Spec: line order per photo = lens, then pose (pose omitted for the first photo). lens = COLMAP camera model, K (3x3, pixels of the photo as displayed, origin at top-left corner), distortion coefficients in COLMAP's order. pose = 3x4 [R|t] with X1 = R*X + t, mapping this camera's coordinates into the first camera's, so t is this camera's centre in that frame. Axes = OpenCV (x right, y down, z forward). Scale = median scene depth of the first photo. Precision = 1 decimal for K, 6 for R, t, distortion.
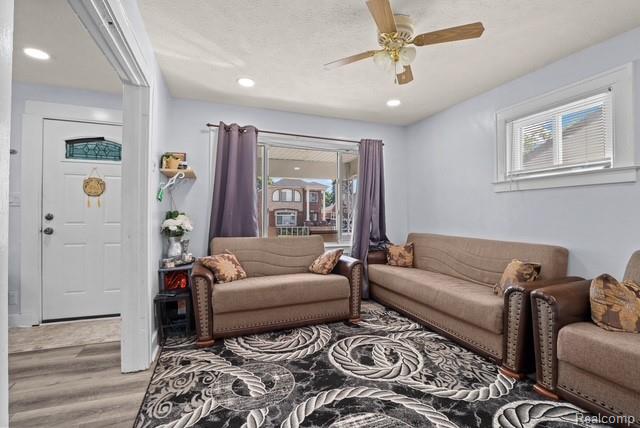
lens RADIAL K [[294.2, 0, 320.3], [0, 294.2, 215.9], [0, 0, 1]] dist [-0.030820, 0.003400]
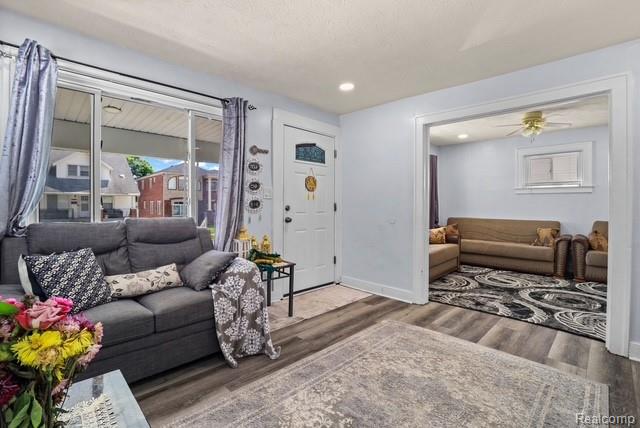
lens RADIAL K [[294.2, 0, 323.7], [0, 294.2, 208.7], [0, 0, 1]] dist [-0.030820, 0.003400]
pose [[0.909186, -0.005012, 0.416360, -1.294608], [0.000109, 0.999930, 0.011799, -0.008374], [-0.416390, -0.010682, 0.909123, -0.172487]]
